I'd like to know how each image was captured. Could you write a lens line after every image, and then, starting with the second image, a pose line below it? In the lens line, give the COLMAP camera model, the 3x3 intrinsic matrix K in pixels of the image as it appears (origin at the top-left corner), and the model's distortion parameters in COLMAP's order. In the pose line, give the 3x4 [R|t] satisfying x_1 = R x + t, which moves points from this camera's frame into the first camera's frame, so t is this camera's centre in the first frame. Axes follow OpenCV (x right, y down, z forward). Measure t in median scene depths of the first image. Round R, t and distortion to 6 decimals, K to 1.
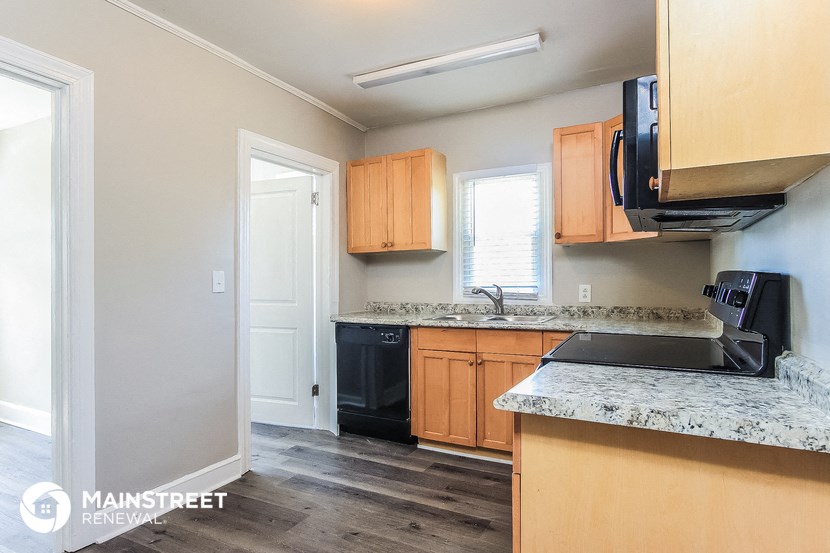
lens RADIAL K [[467.1, 0, 414.0], [0, 467.1, 276.8], [0, 0, 1]] dist [-0.021219, 0.003412]
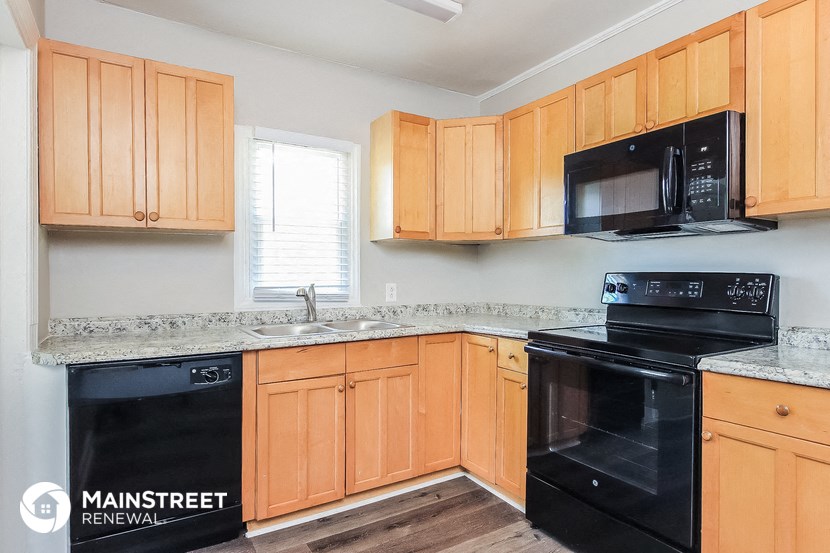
lens RADIAL K [[467.1, 0, 418.2], [0, 467.1, 275.6], [0, 0, 1]] dist [-0.021219, 0.003412]
pose [[0.503901, 0.006219, 0.863739, -0.429510], [-0.009054, 0.999957, -0.001918, 0.002661], [-0.863714, -0.006854, 0.503936, 0.474153]]
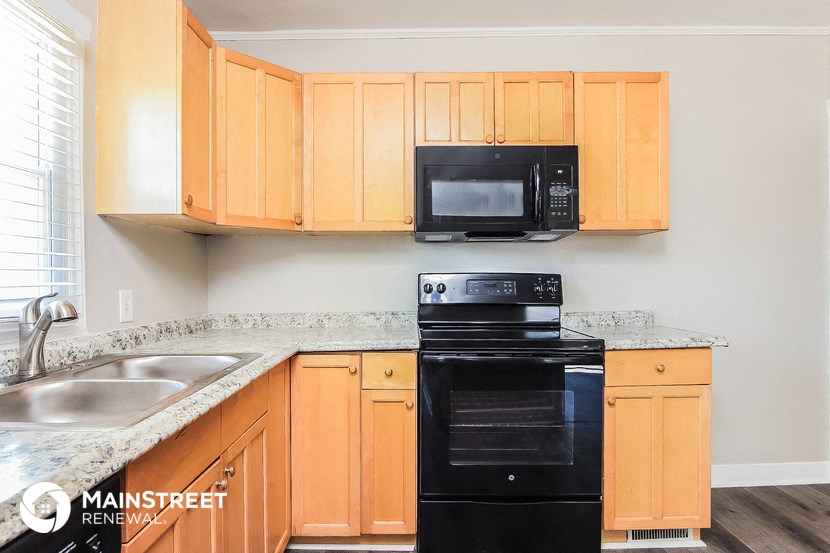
lens RADIAL K [[467.1, 0, 416.2], [0, 467.1, 282.7], [0, 0, 1]] dist [-0.021219, 0.003412]
pose [[-0.472458, 0.003658, 0.881345, -0.282010], [0.003105, 0.999992, -0.002486, 0.010449], [-0.881348, 0.001562, -0.472466, 0.959490]]
